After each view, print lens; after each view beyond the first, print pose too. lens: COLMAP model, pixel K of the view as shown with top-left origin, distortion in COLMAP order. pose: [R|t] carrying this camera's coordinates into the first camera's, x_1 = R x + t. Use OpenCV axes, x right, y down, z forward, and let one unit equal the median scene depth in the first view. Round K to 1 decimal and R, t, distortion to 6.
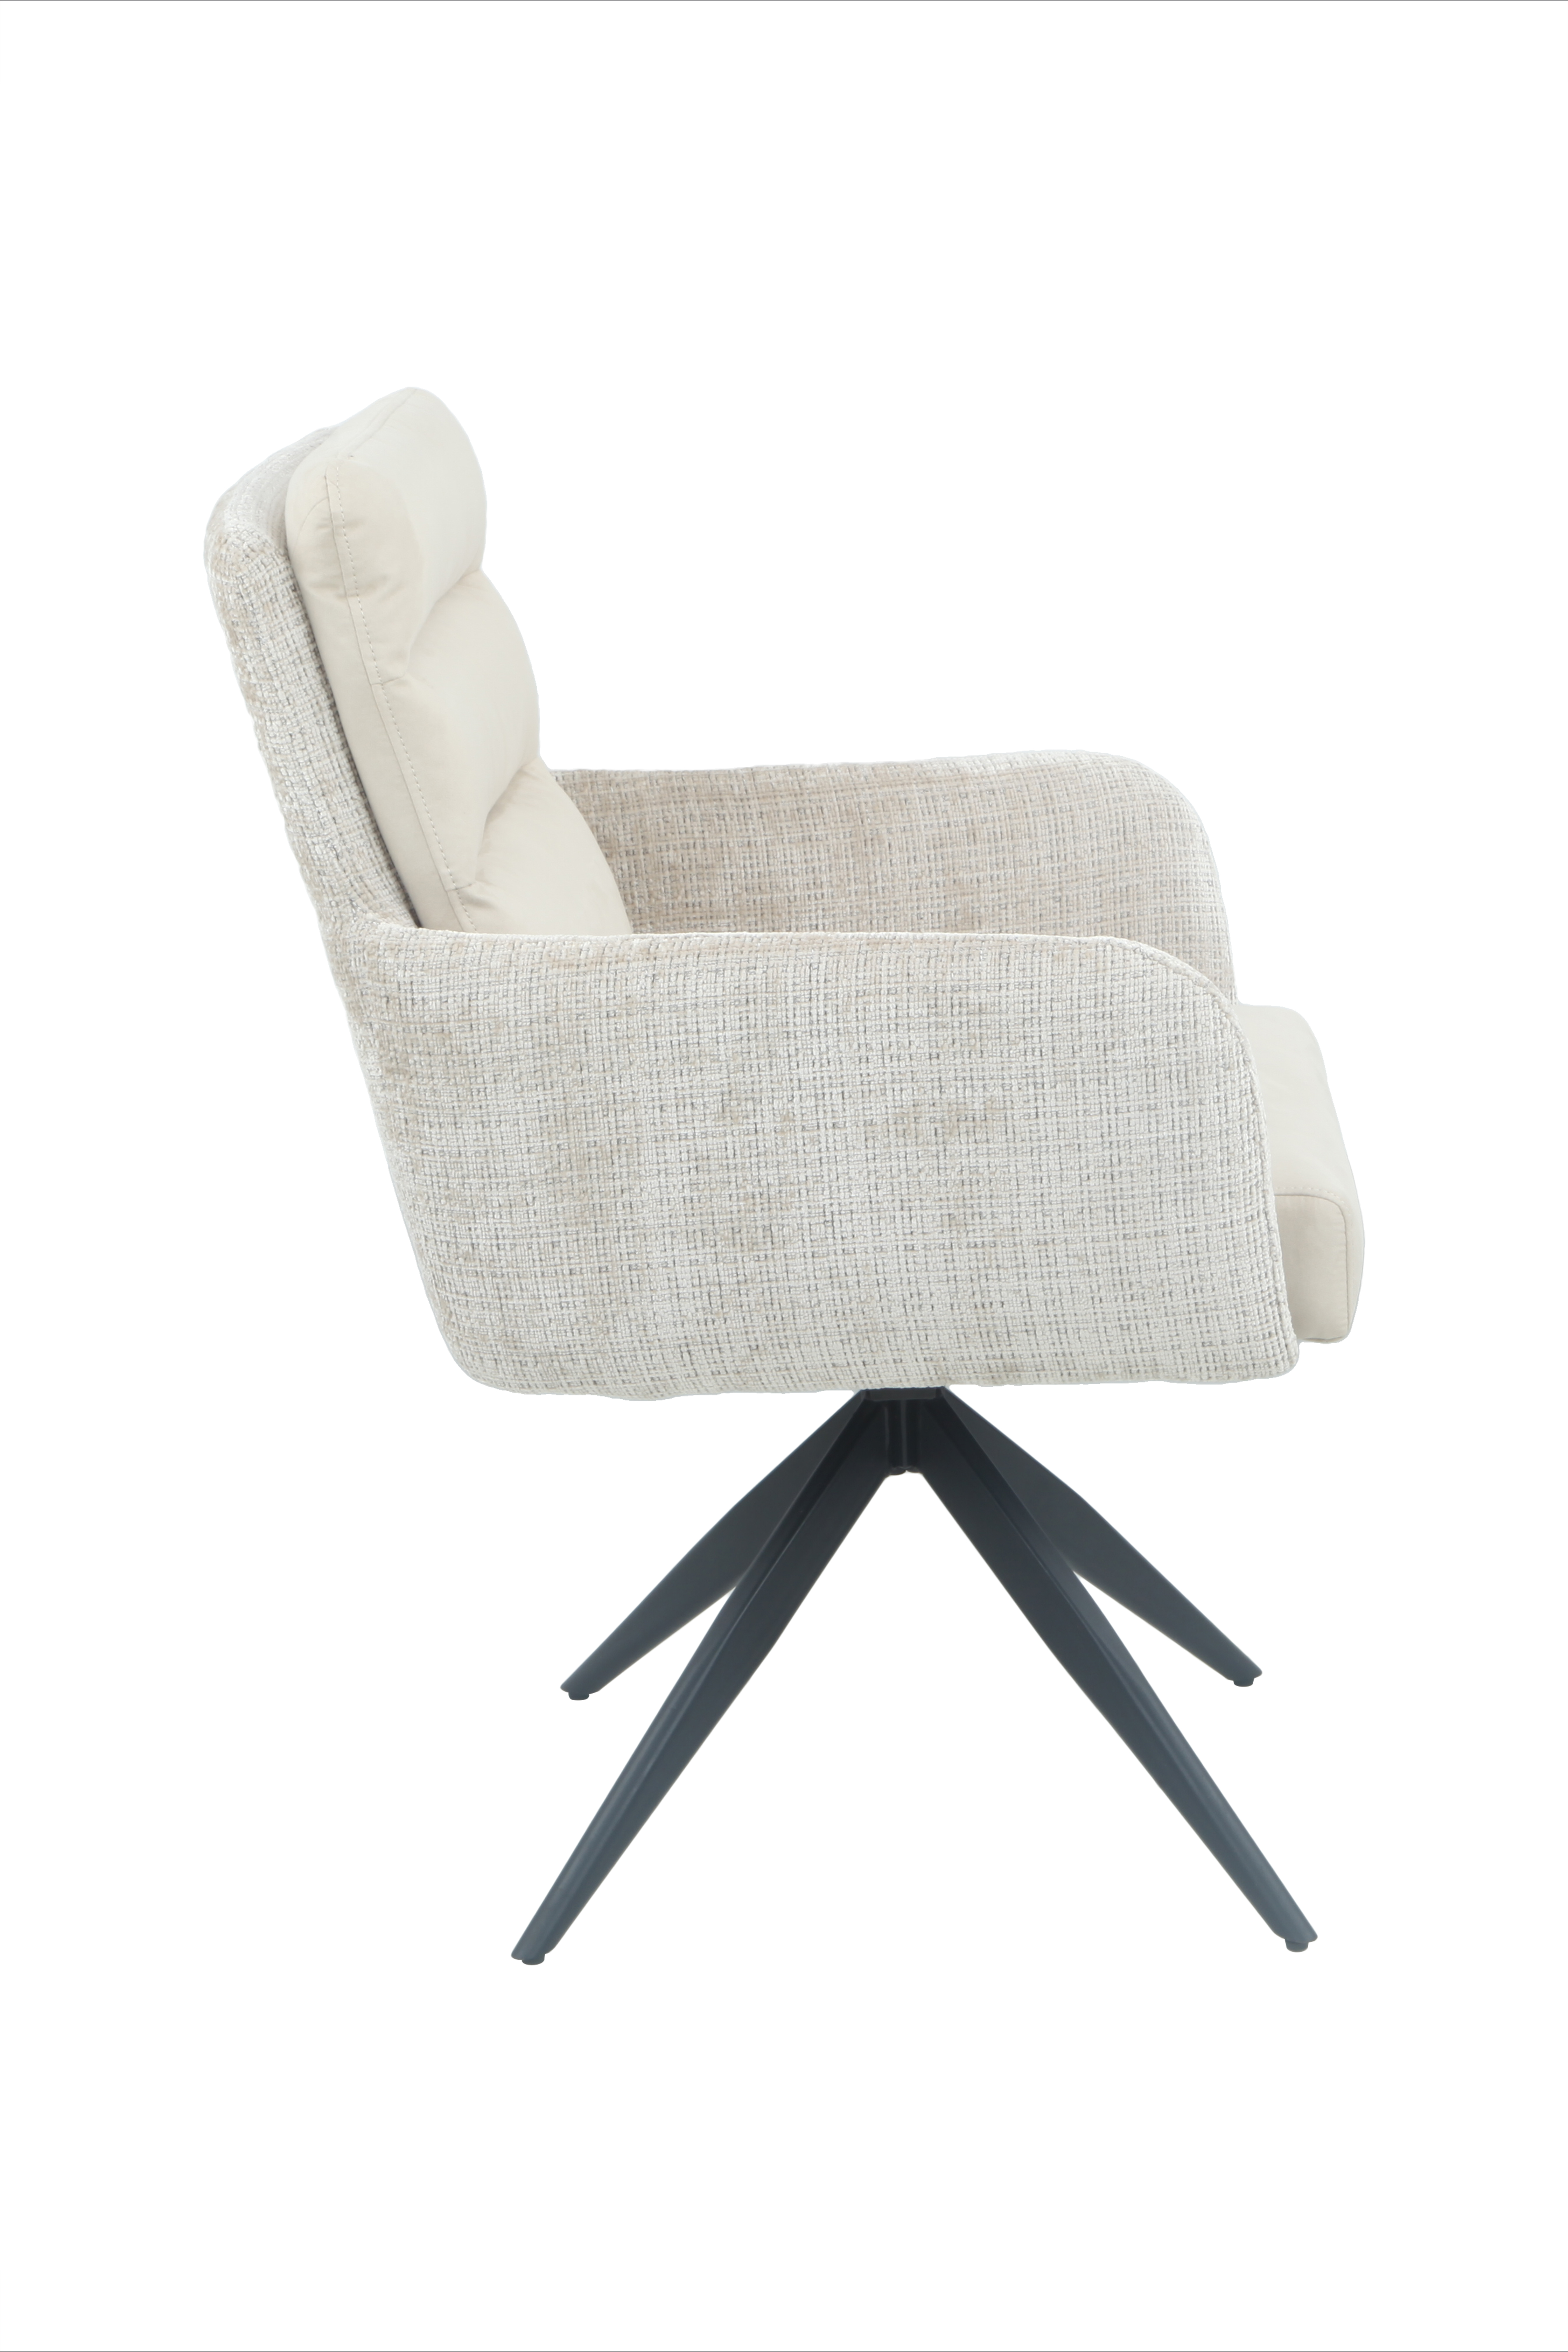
lens RADIAL K [[4470.4, 0, 781.7], [0, 4470.4, 1184.2], [0, 0, 1]] dist [-0.040409, 0.000000]
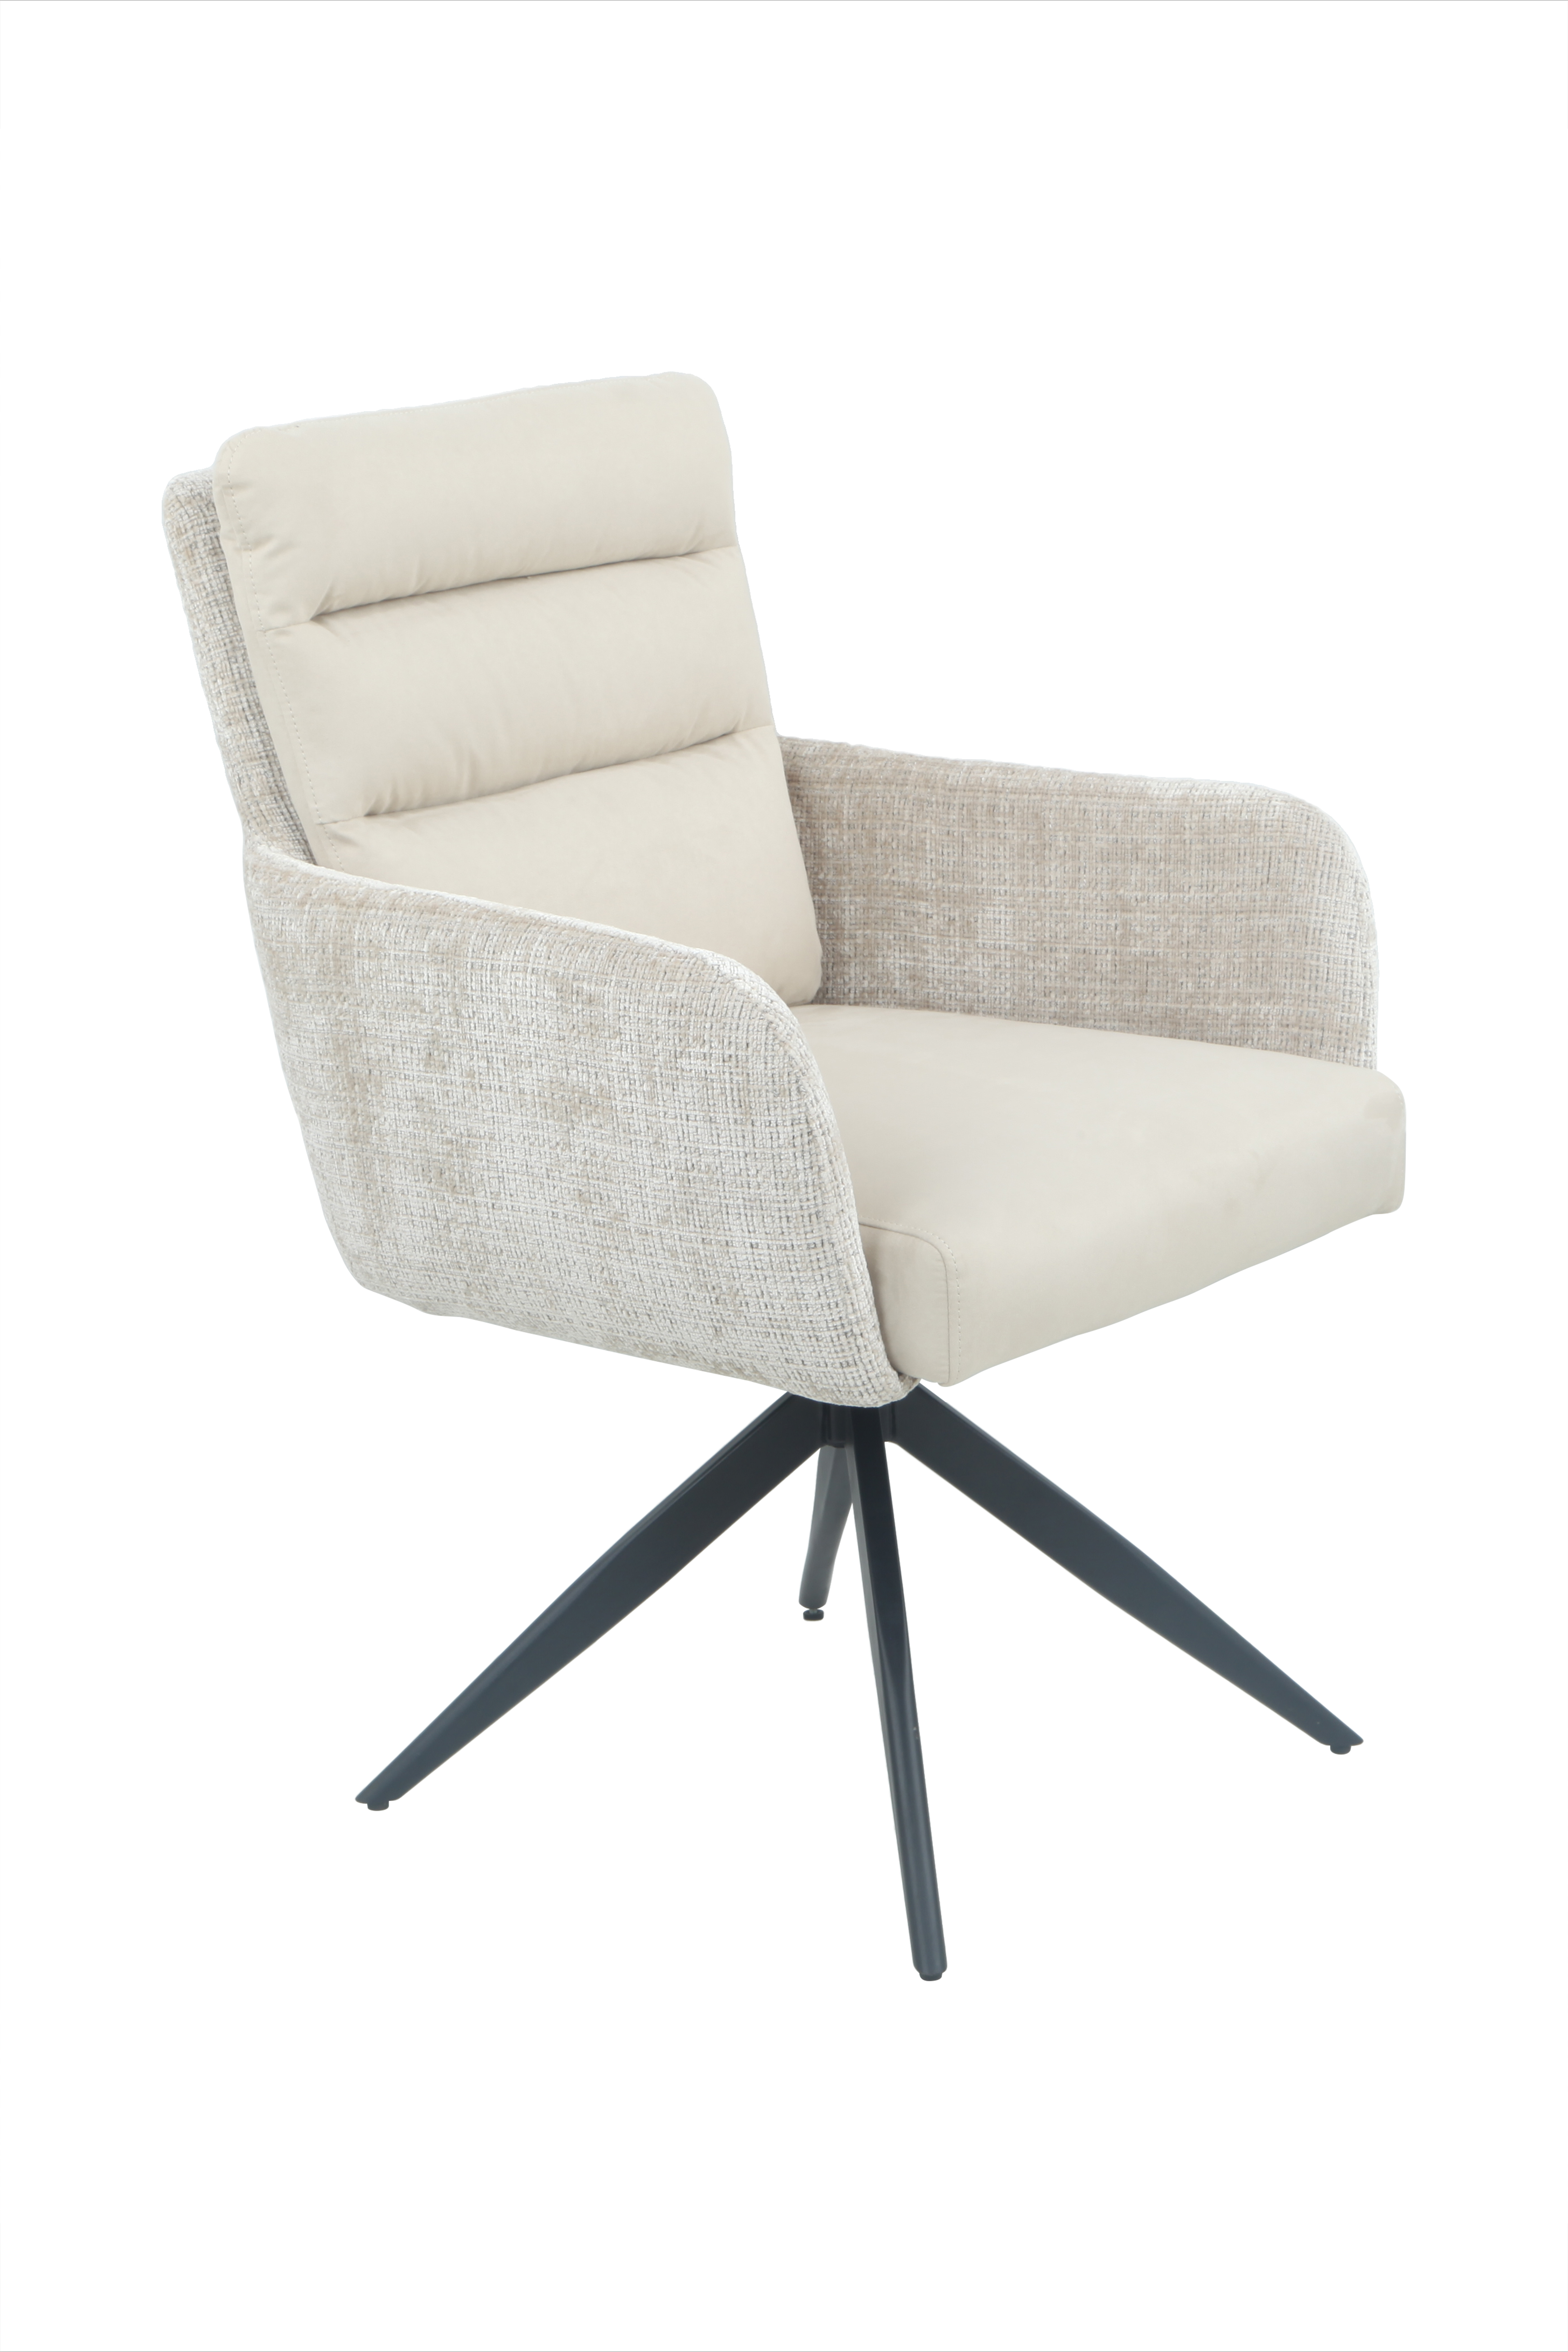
lens RADIAL K [[4470.4, 0, 785.5], [0, 4470.4, 1170.2], [0, 0, 1]] dist [-0.040409, 0.000000]
pose [[0.833293, 0.174515, -0.524565, 0.625617], [-0.163448, 0.984220, 0.067791, -0.076661], [0.528118, 0.029249, 0.848667, 0.129651]]
